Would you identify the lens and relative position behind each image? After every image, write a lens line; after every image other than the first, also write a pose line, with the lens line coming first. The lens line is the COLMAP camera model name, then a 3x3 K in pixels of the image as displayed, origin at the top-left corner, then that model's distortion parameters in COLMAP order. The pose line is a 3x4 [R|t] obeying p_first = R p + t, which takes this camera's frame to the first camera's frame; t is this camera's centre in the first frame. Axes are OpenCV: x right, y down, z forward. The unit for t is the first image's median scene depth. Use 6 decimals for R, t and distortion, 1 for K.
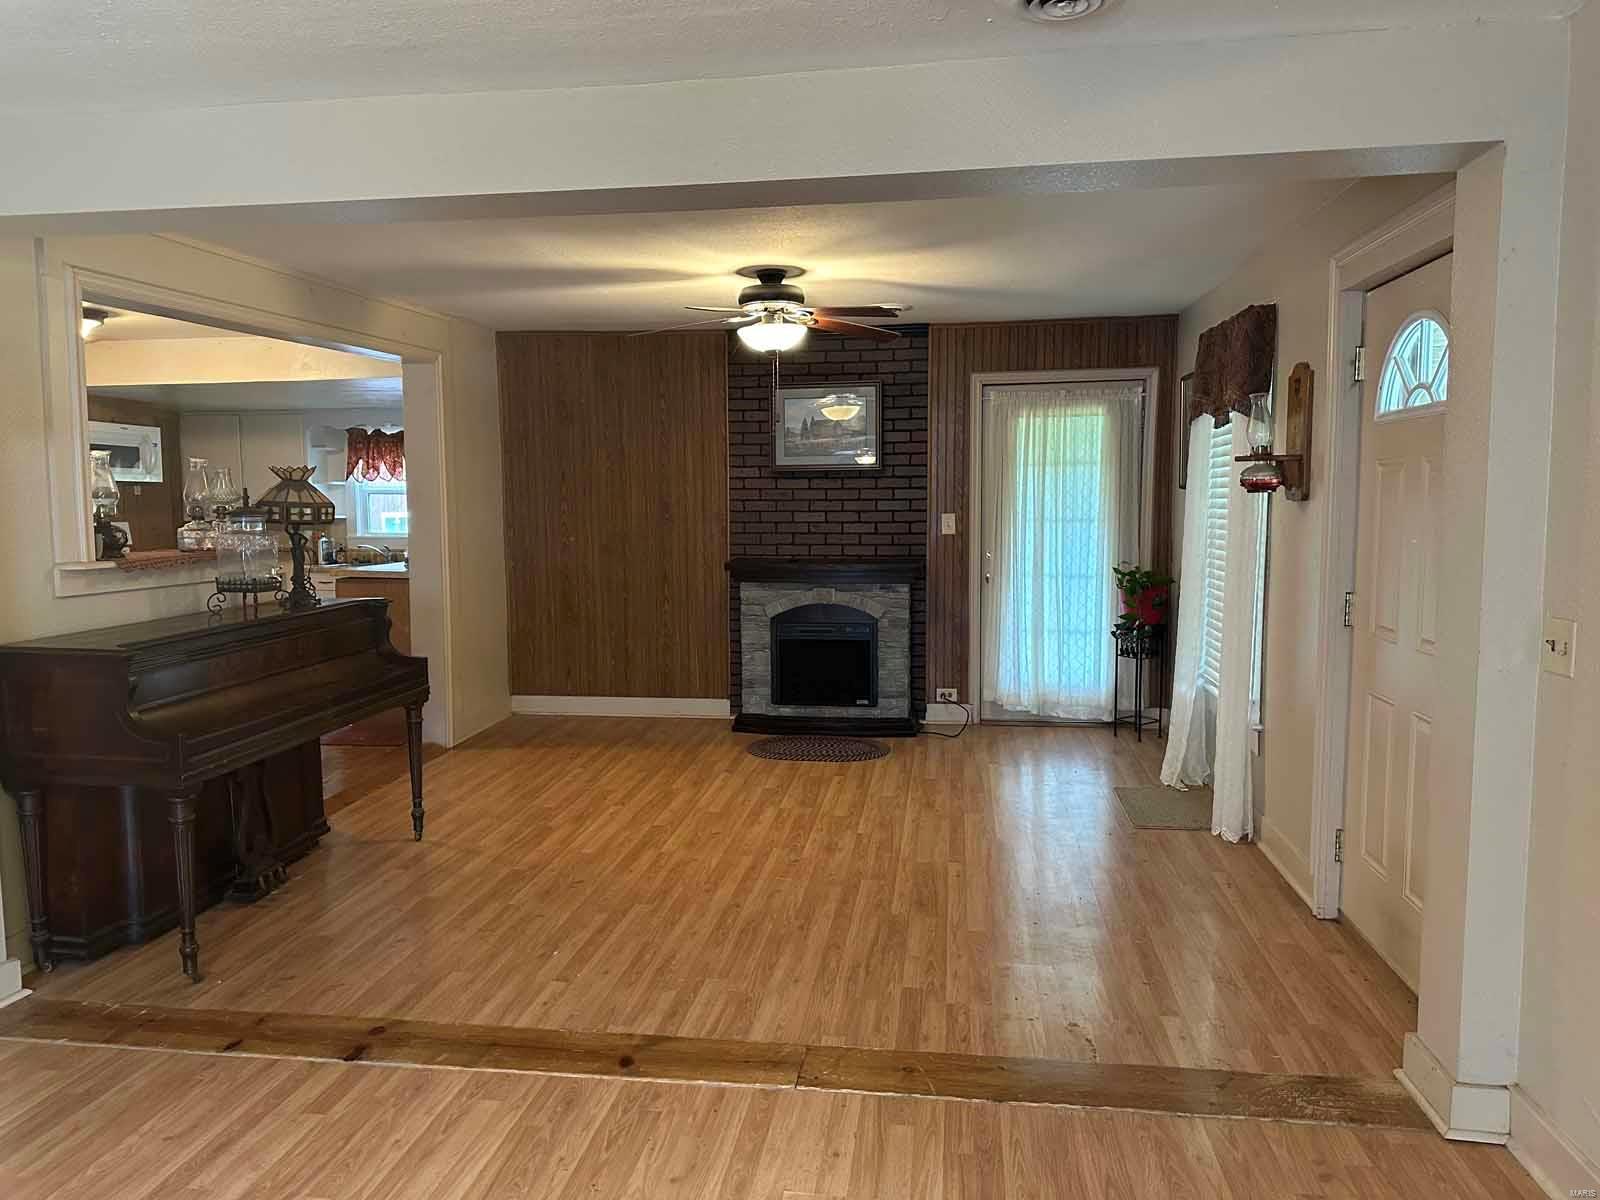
lens RADIAL K [[1130.4, 0, 789.0], [0, 1130.4, 597.5], [0, 0, 1]] dist [-0.002460, -0.009793]
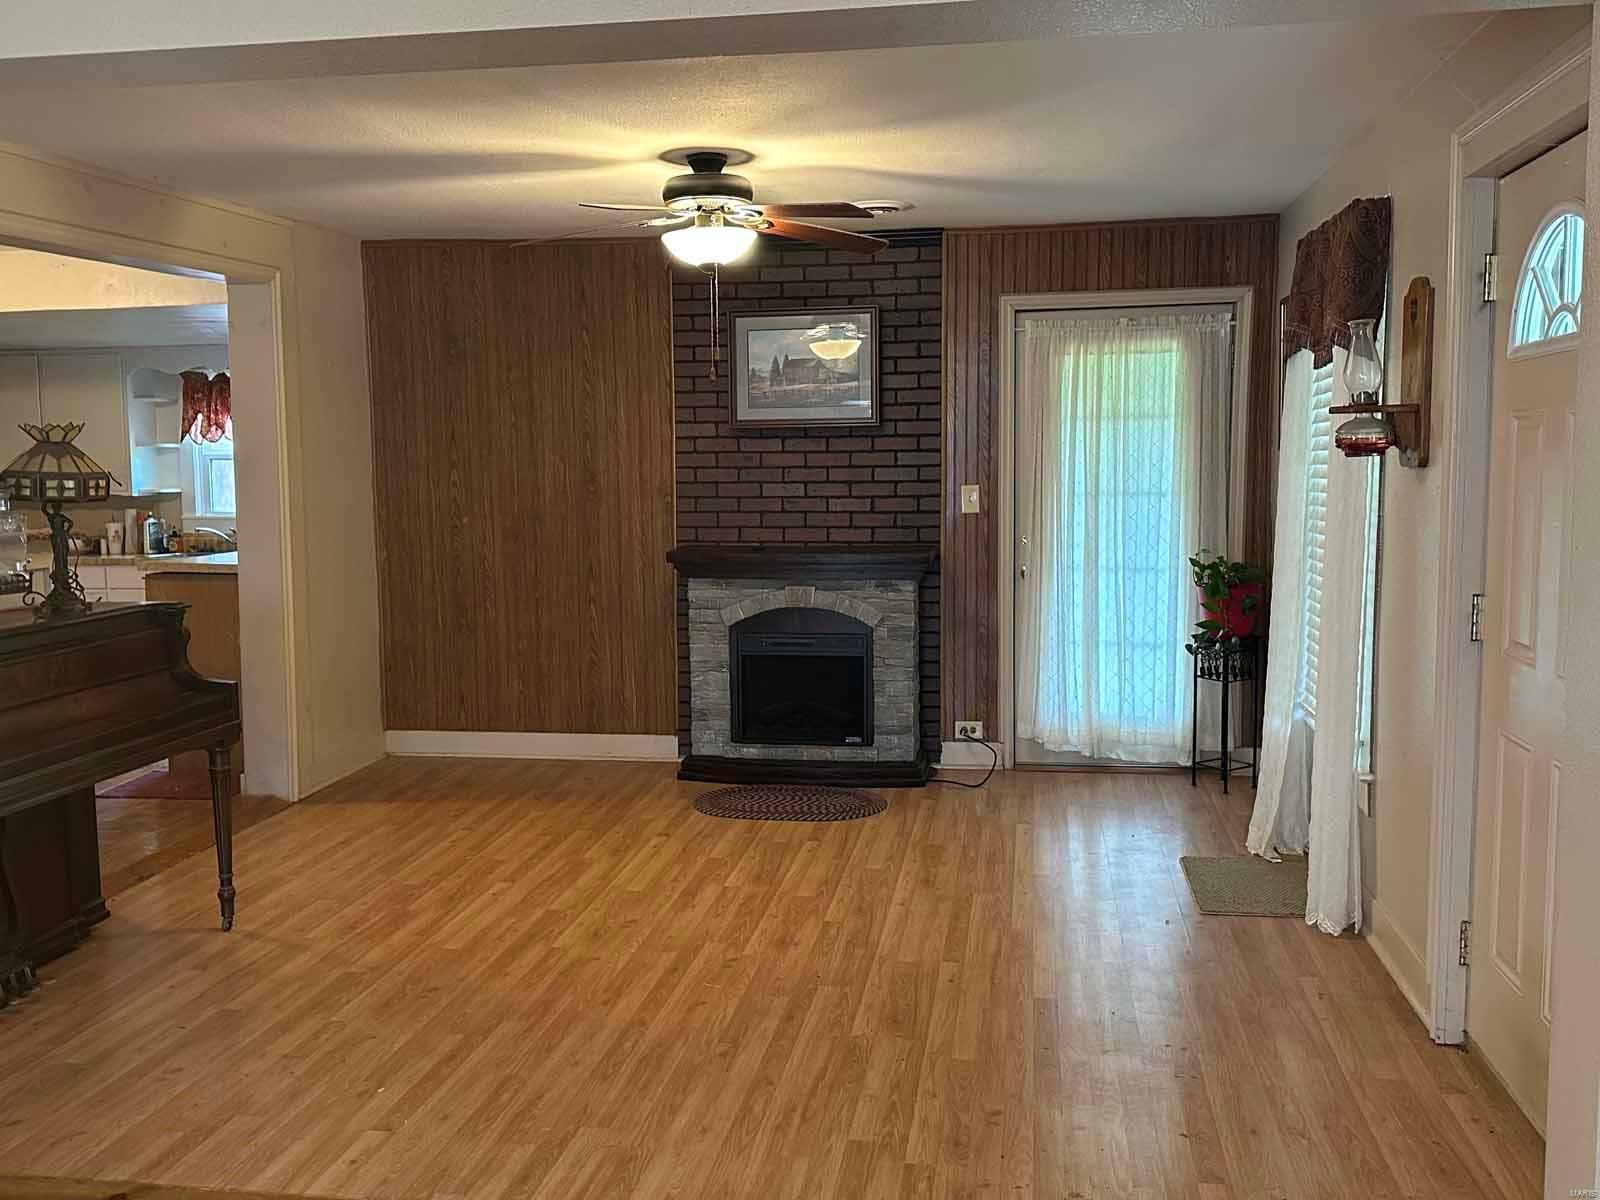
lens RADIAL K [[1491.3, 0, 800.6], [0, 1491.3, 601.4], [0, 0, 1]] dist [-0.009592, 0.000000]
pose [[0.999947, -0.000997, -0.010212, 0.055179], [0.001044, 0.999989, 0.004617, -0.003656], [0.010207, -0.004628, 0.999937, 0.031517]]
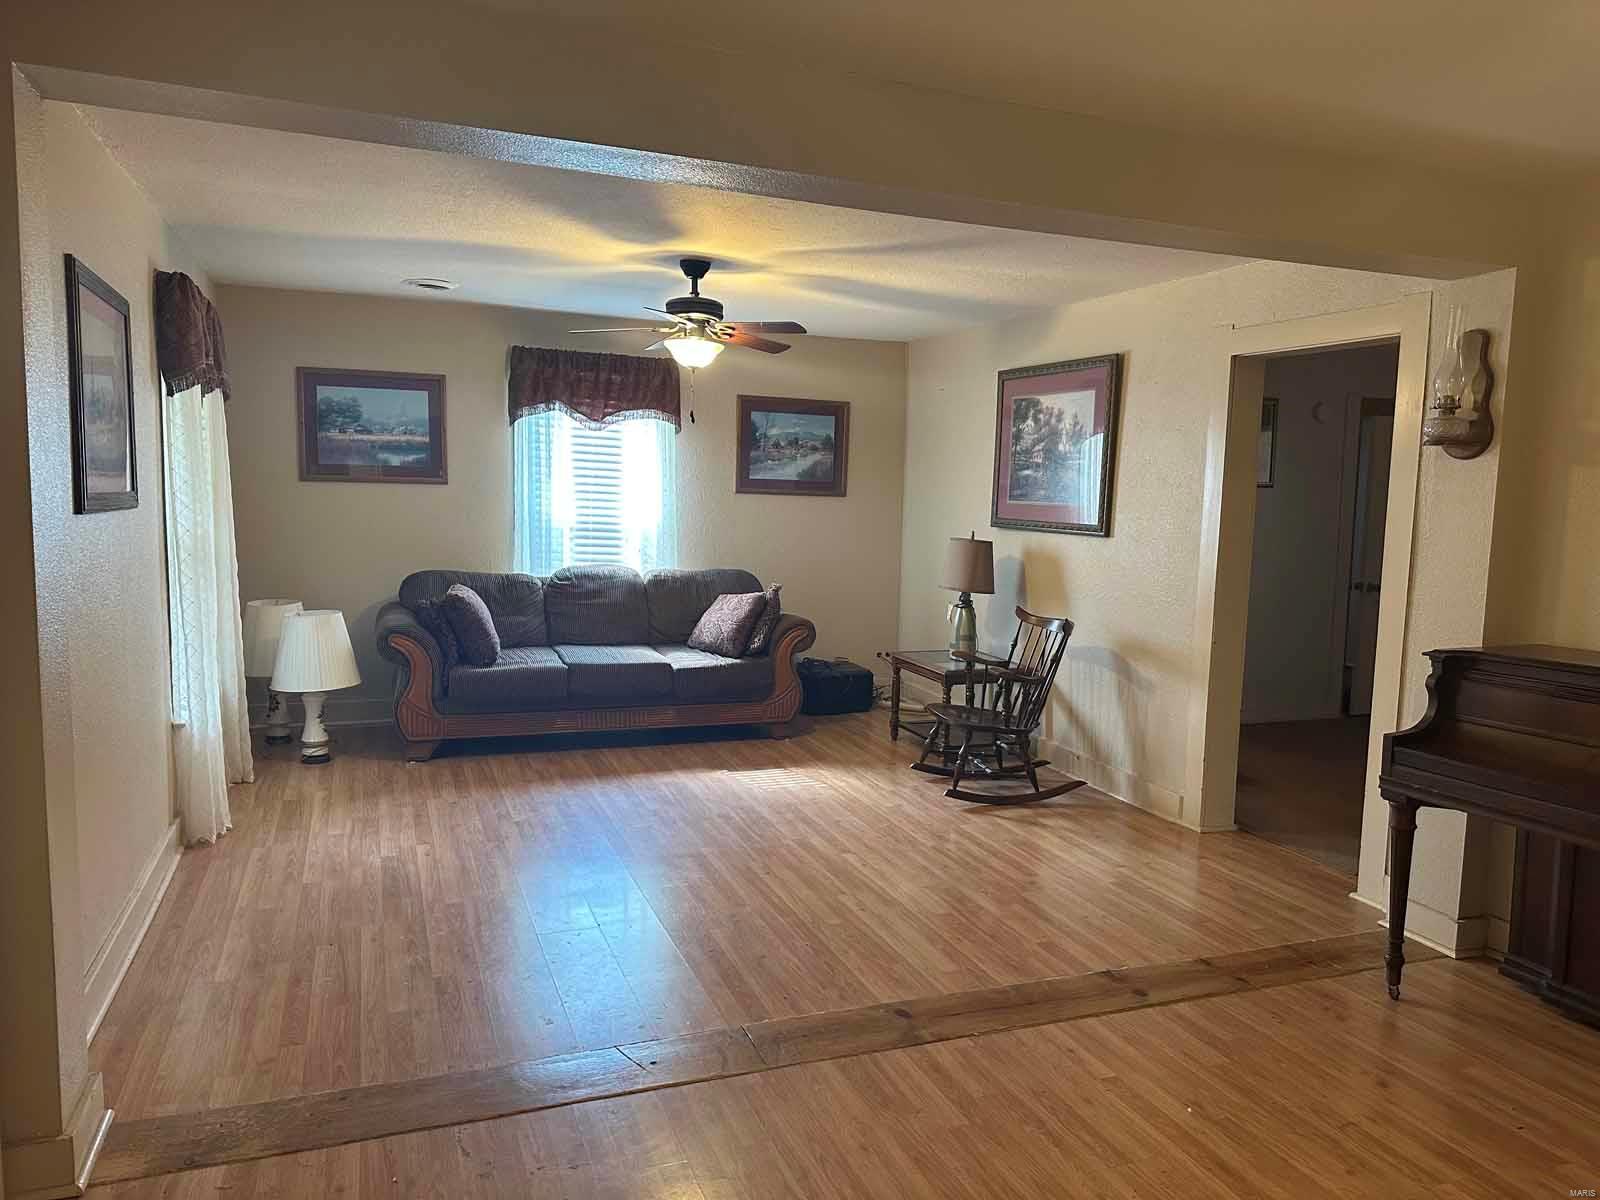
lens RADIAL K [[1130.4, 0, 801.6], [0, 1130.4, 609.0], [0, 0, 1]] dist [-0.002460, -0.009793]
pose [[-0.876309, 0.030552, -0.480780, 0.266776], [-0.057087, 0.984370, 0.166604, -0.085516], [0.478356, 0.173443, -0.860868, 1.081077]]
